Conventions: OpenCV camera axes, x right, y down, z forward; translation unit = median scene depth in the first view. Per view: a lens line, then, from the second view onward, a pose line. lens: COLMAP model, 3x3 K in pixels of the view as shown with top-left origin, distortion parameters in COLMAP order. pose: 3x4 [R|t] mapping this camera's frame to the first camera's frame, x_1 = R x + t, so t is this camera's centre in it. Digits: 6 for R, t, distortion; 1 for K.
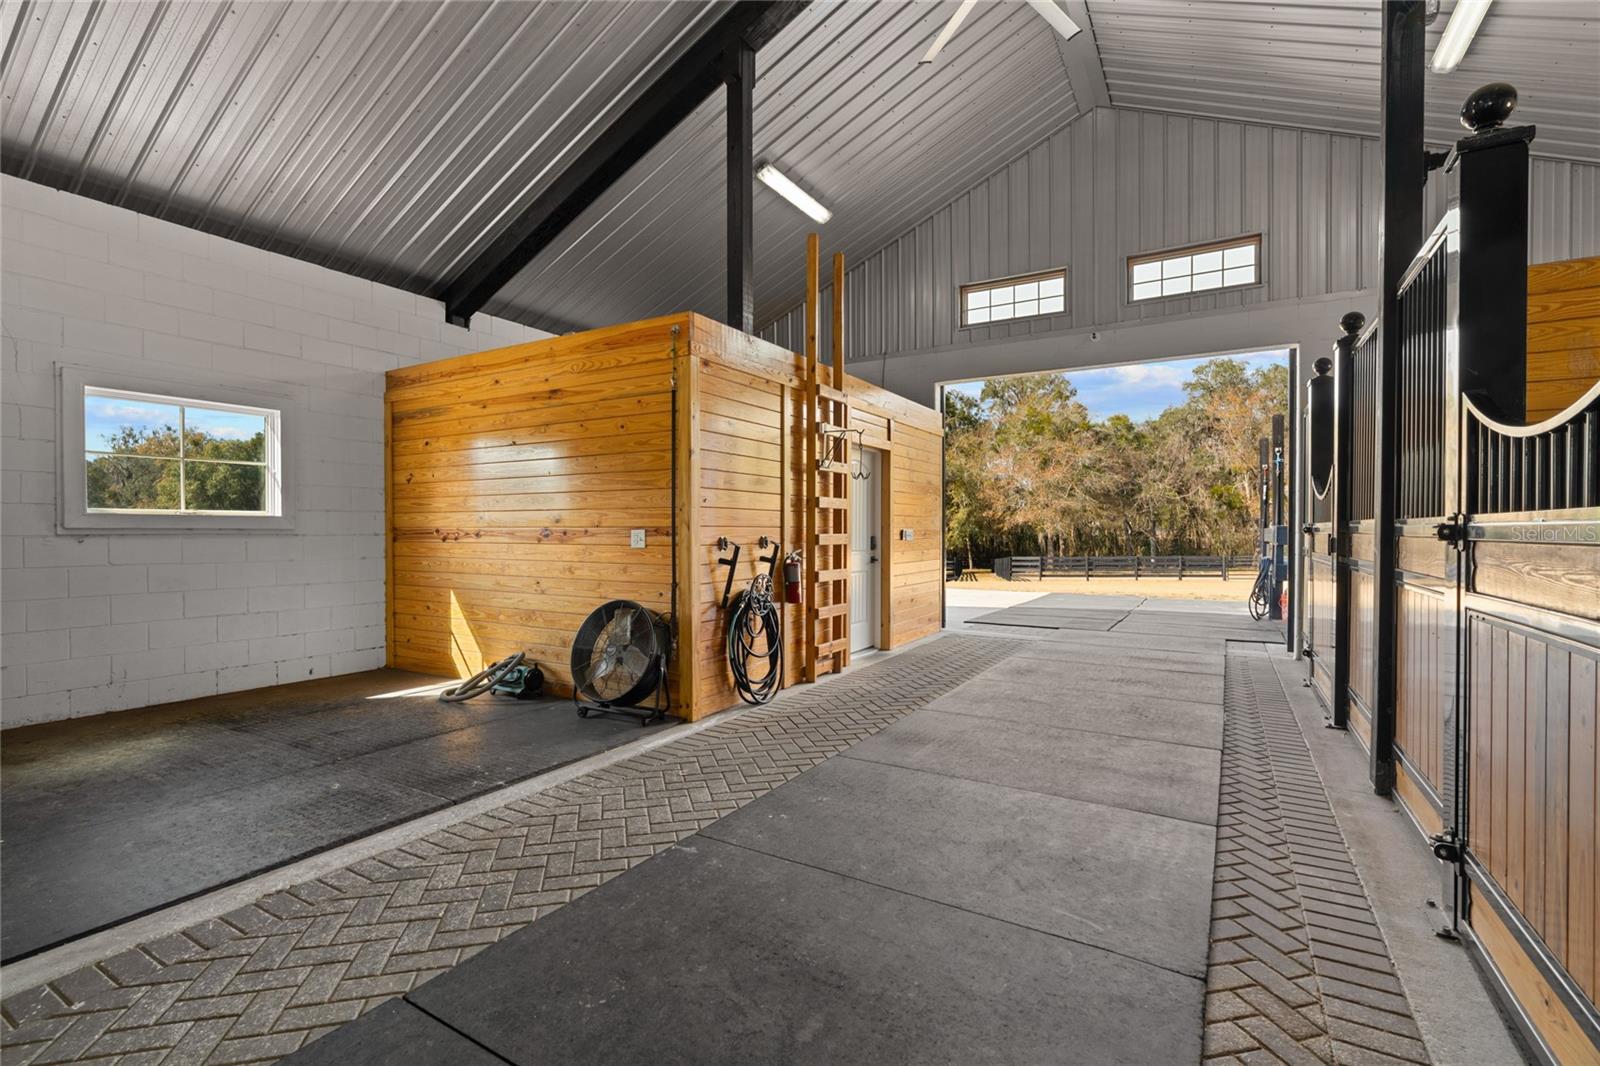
lens RADIAL K [[711.8, 0, 809.1], [0, 711.8, 534.0], [0, 0, 1]] dist [-0.004268, -0.000428]
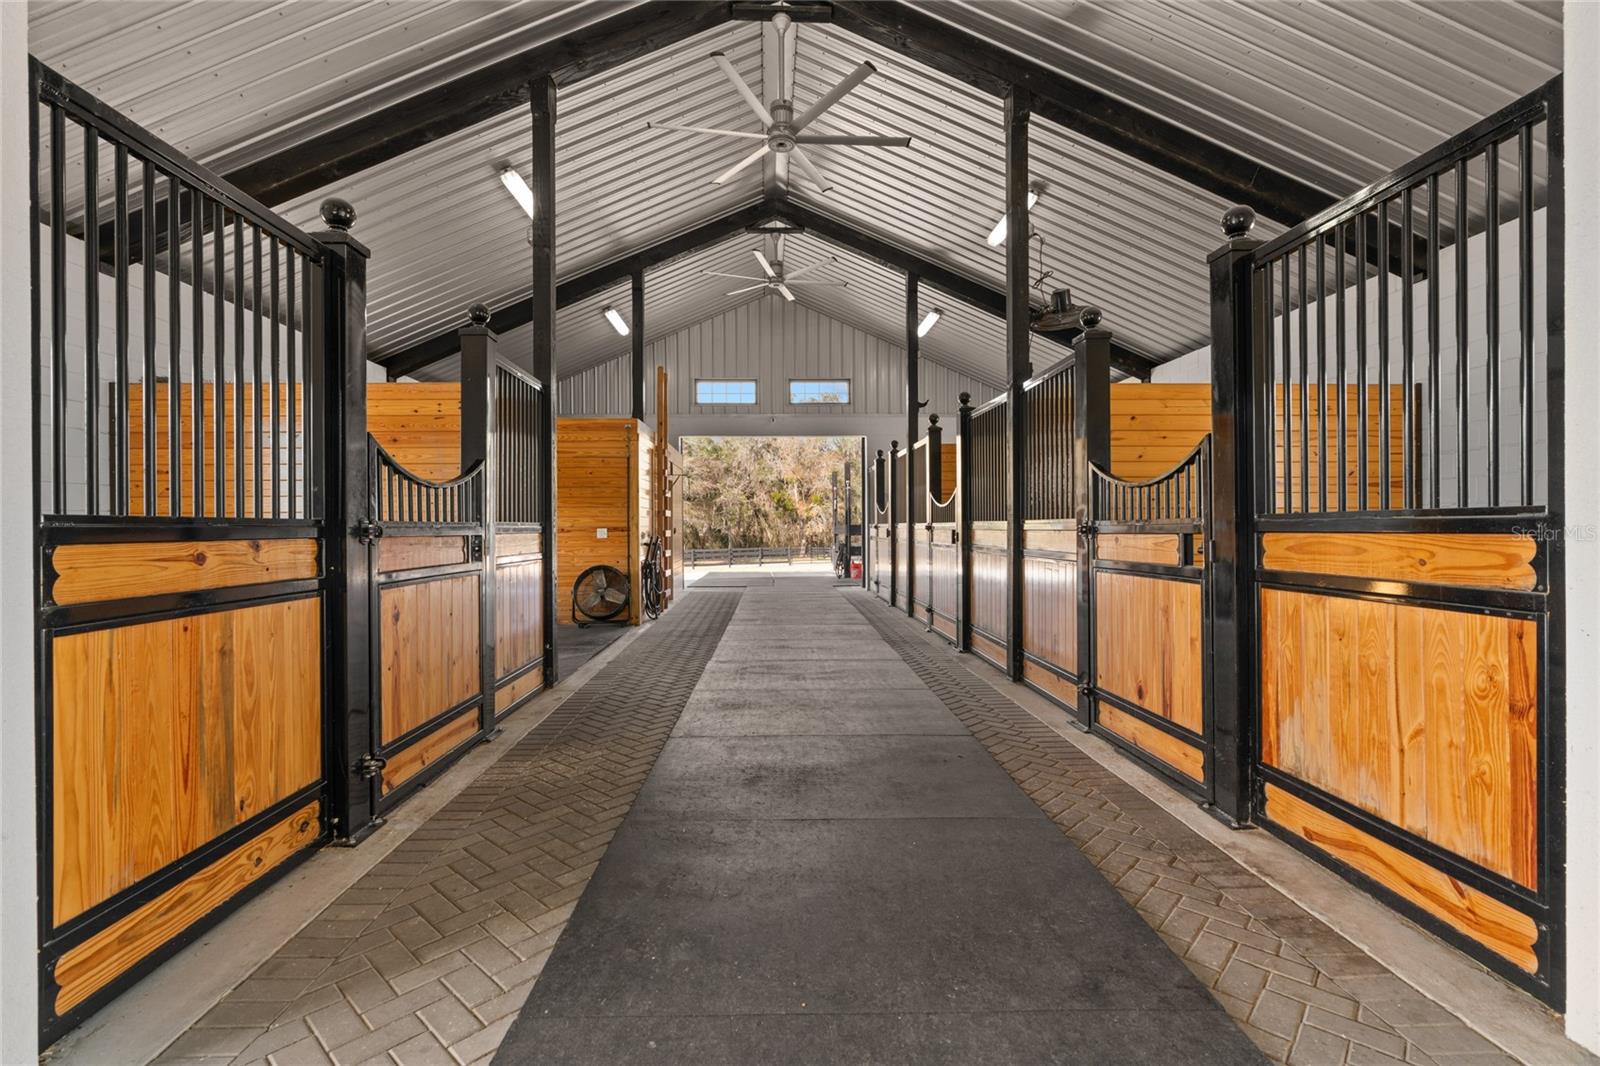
lens RADIAL K [[711.8, 0, 790.3], [0, 711.8, 530.3], [0, 0, 1]] dist [-0.004268, -0.000428]
pose [[0.846556, -0.006475, 0.532260, -0.564503], [0.007791, 0.999970, -0.000226, 0.002156], [-0.532242, 0.004338, 0.846581, -0.591898]]
